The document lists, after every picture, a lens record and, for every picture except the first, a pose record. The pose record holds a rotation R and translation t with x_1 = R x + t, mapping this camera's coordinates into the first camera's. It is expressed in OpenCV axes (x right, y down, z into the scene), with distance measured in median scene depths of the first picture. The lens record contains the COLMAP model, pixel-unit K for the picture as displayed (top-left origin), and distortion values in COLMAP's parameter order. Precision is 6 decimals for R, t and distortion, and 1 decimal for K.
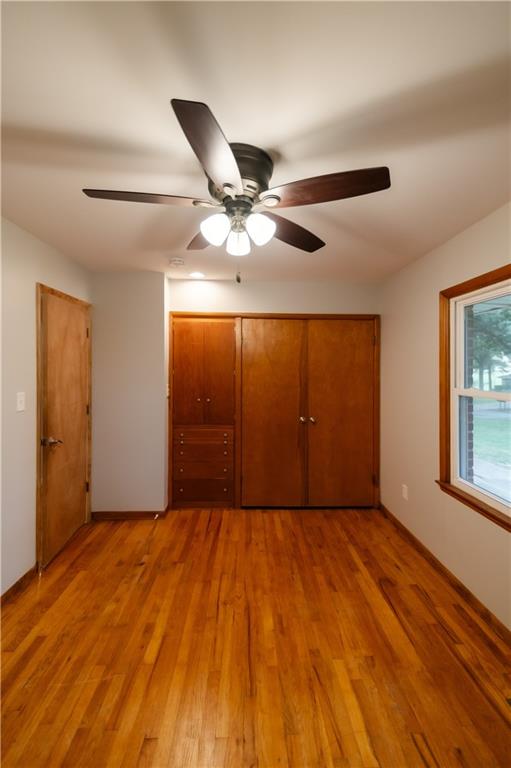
lens RADIAL K [[353.3, 0, 261.5], [0, 353.3, 376.2], [0, 0, 1]] dist [0.013979, -0.003652]
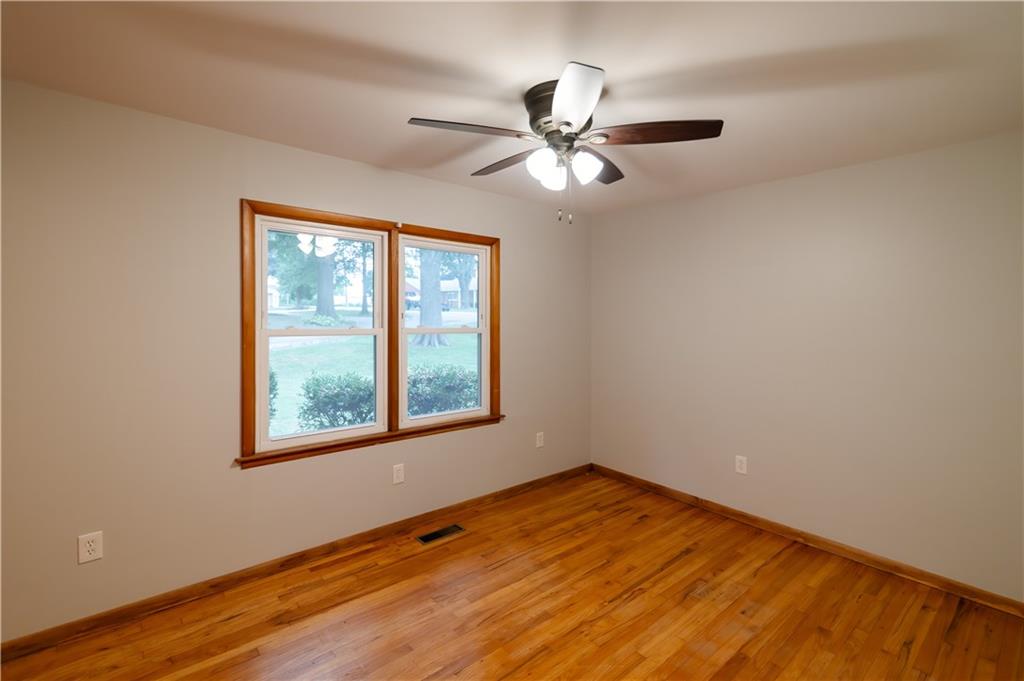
lens RADIAL K [[467.2, 0, 514.1], [0, 467.2, 316.0], [0, 0, 1]] dist [0.015895, -0.000433]
pose [[-0.614903, -0.023083, 0.788265, -0.583889], [-0.000870, 0.999591, 0.028593, -0.024261], [-0.788602, 0.016896, -0.614672, 1.120891]]
